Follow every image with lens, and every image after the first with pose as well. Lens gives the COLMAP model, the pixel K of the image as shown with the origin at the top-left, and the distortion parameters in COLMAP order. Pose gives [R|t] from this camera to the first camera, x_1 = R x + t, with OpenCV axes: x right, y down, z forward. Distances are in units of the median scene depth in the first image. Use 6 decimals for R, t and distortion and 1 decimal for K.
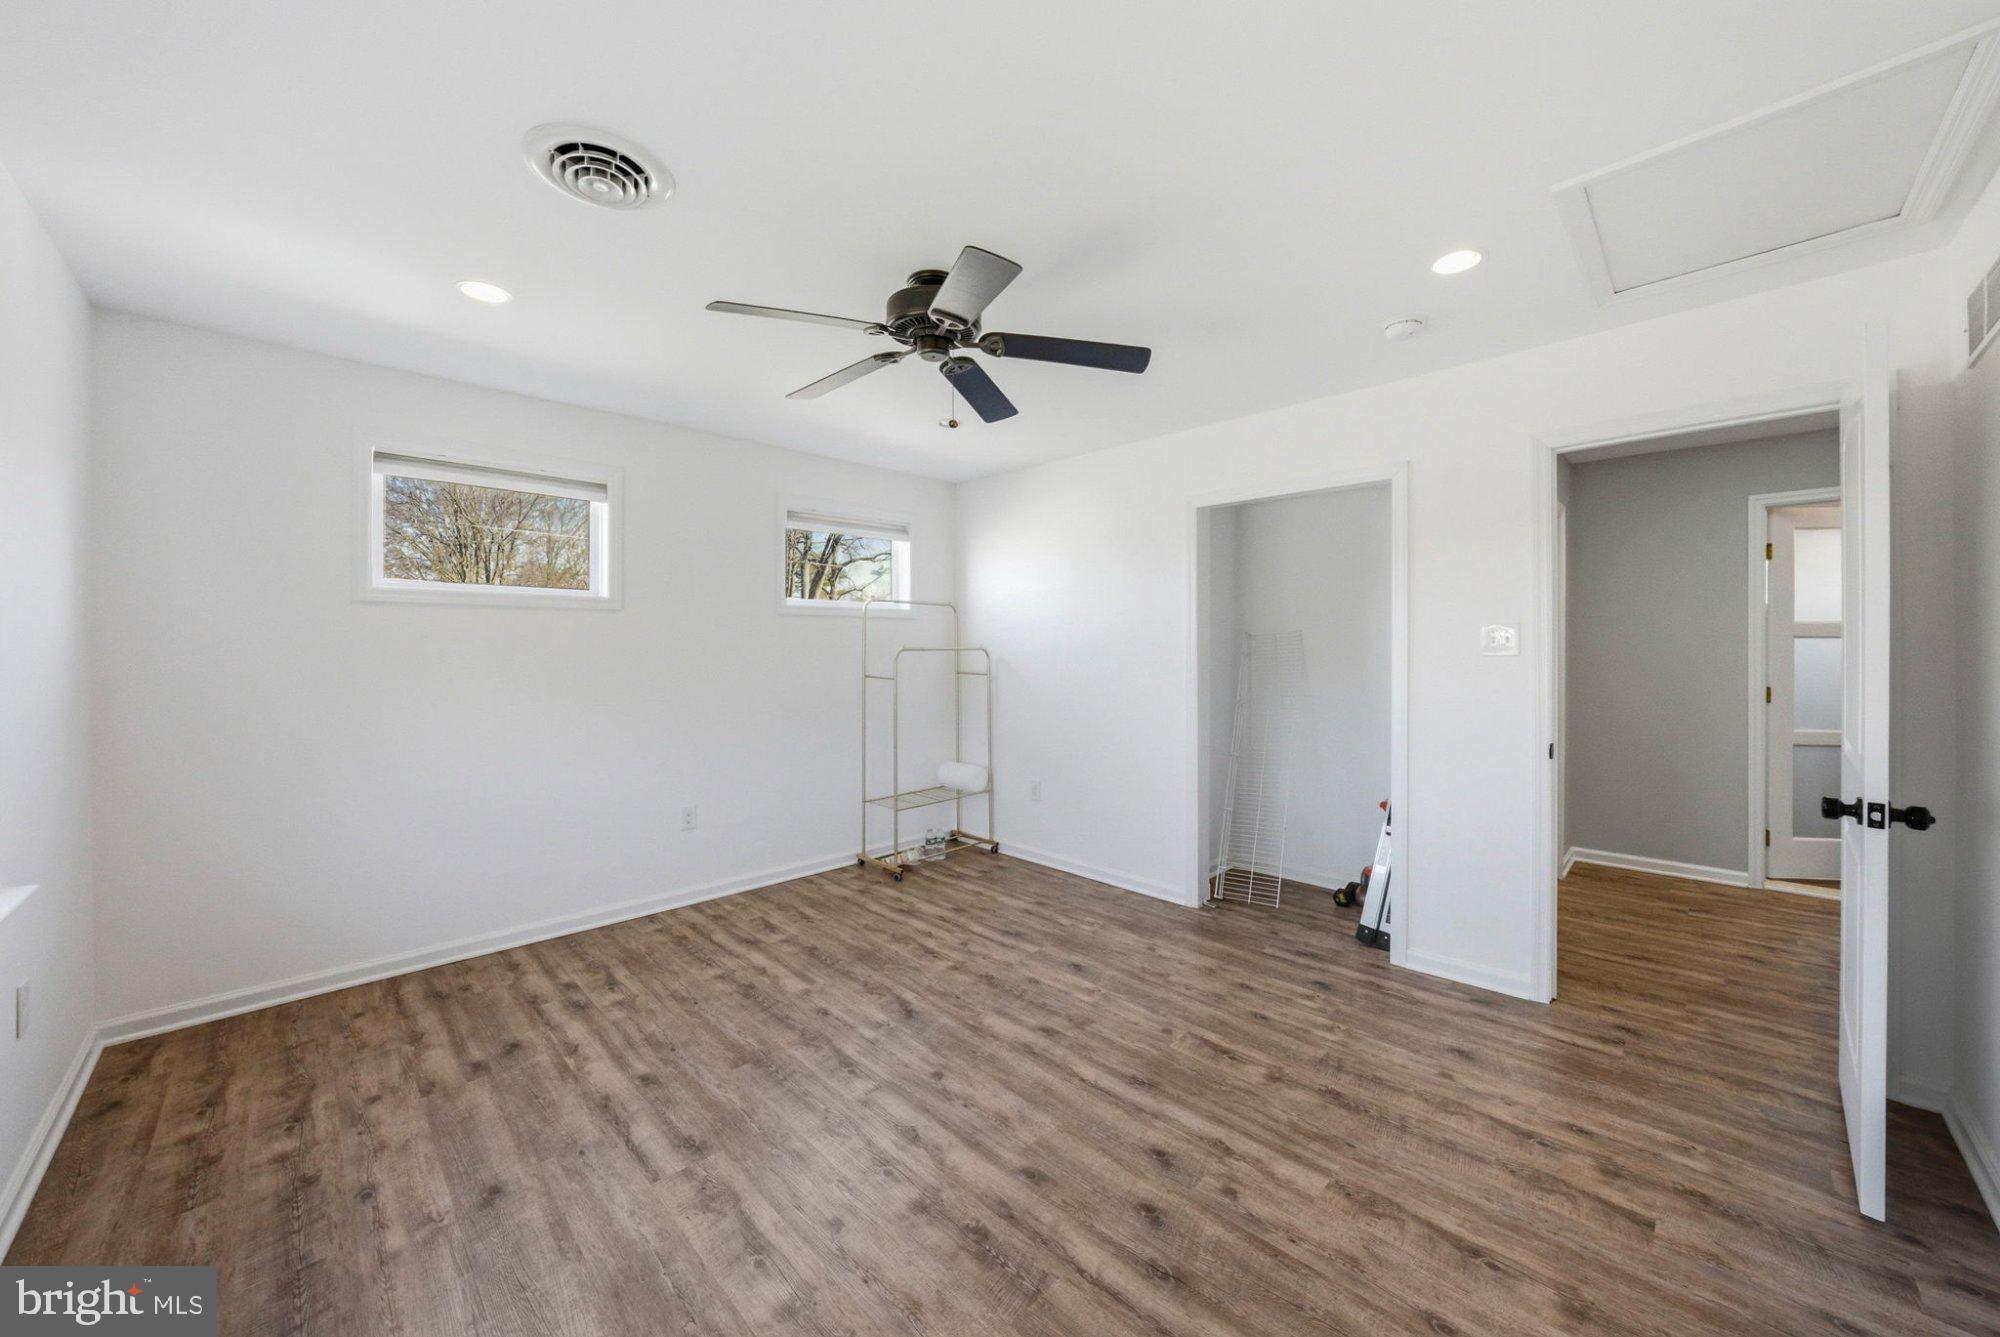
lens RADIAL K [[711.6, 0, 997.4], [0, 711.6, 673.1], [0, 0, 1]] dist [-0.000253, 0.000038]
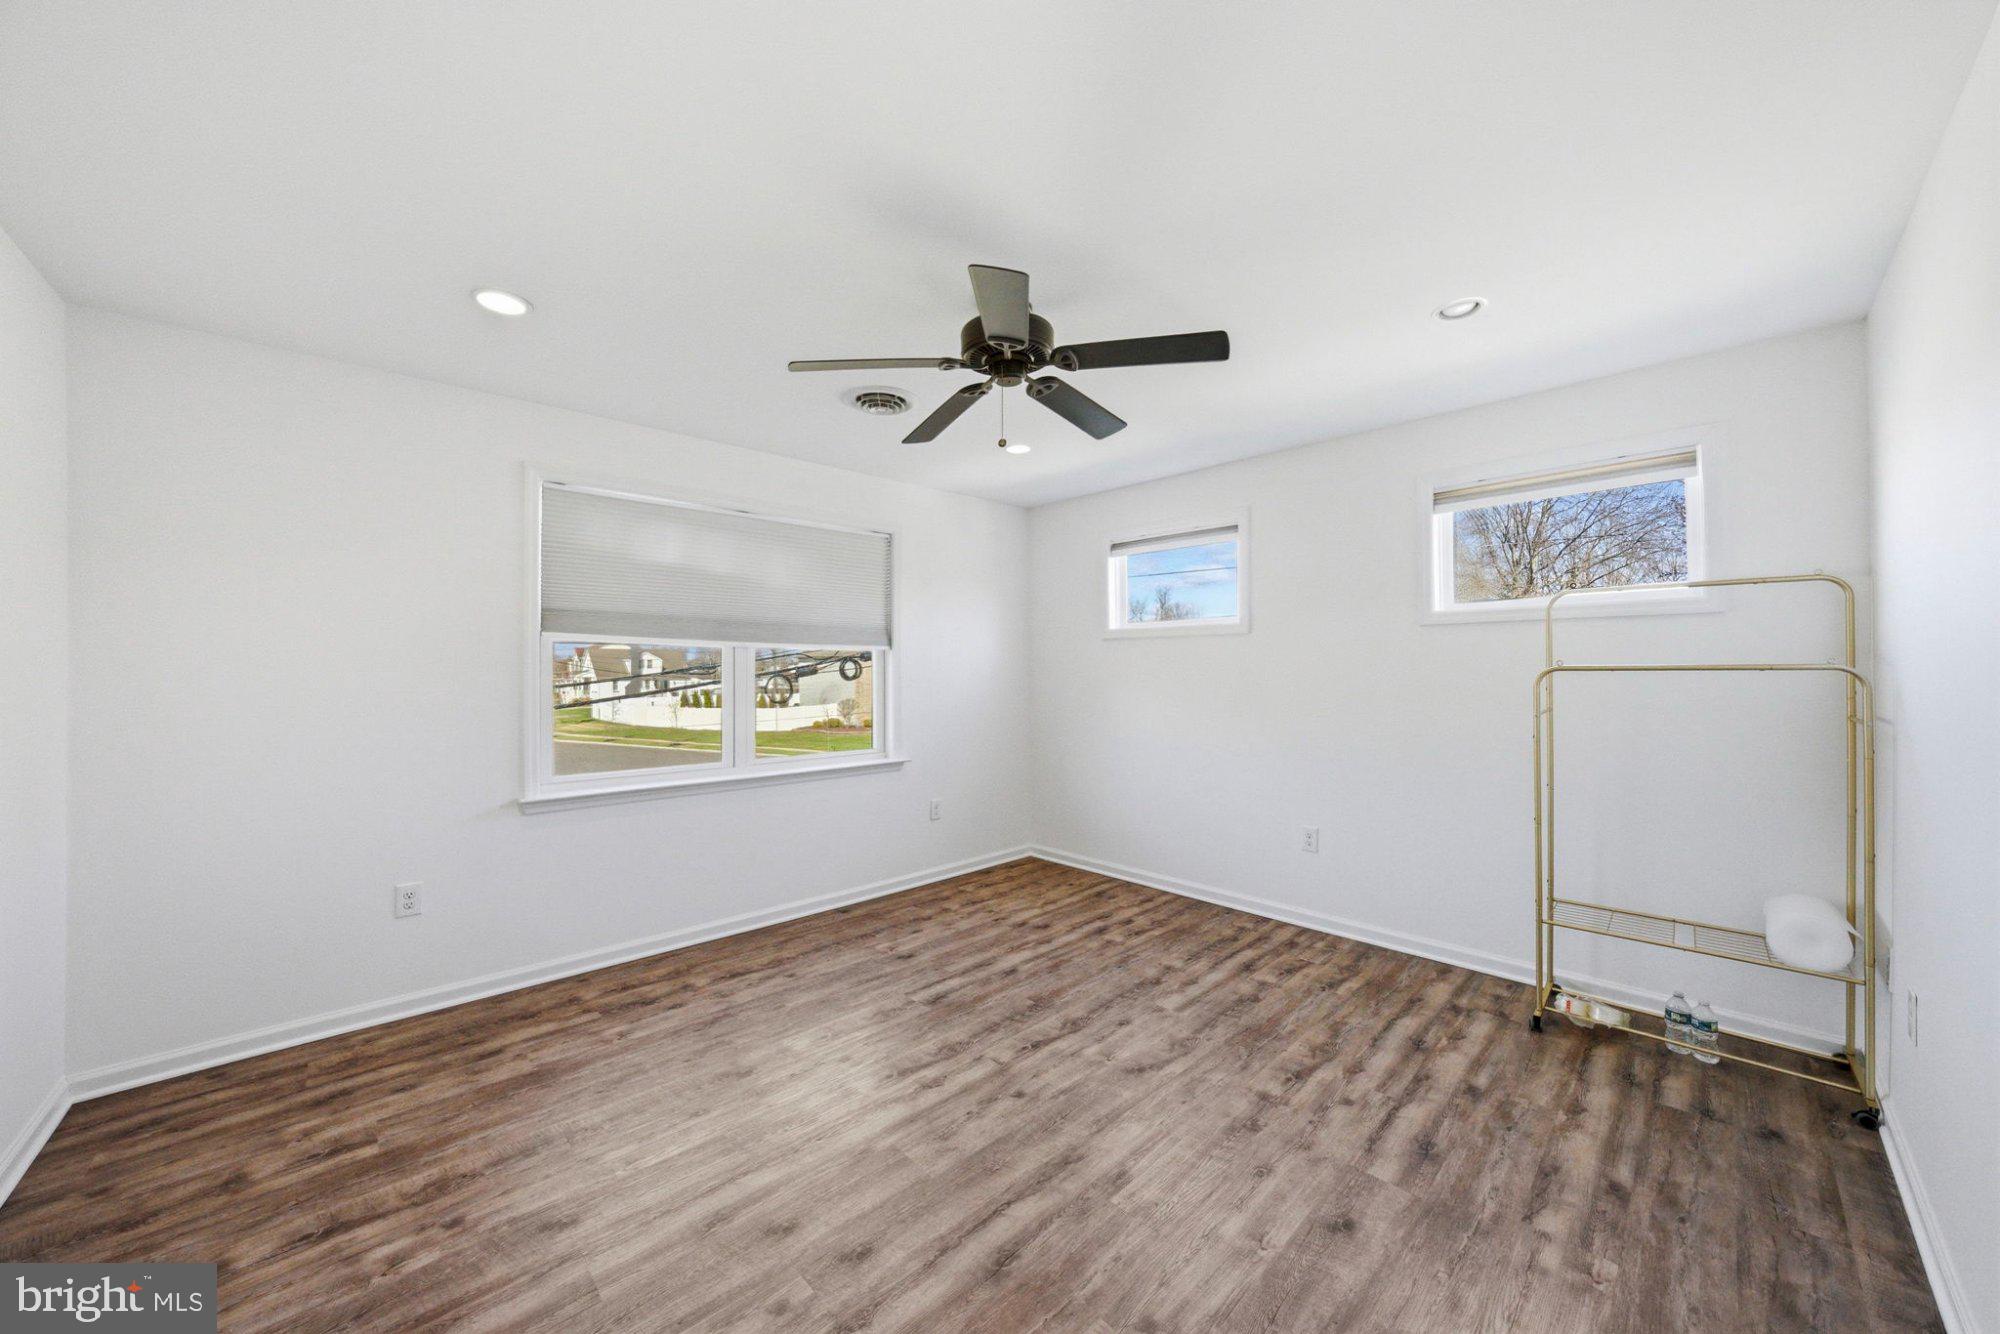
lens RADIAL K [[711.6, 0, 997.4], [0, 711.6, 671.6], [0, 0, 1]] dist [-0.000253, 0.000038]
pose [[-0.022889, -0.002137, -0.999736, 0.688933], [-0.024902, 0.999689, -0.001567, -0.013018], [0.999428, 0.024859, -0.022935, 0.748042]]
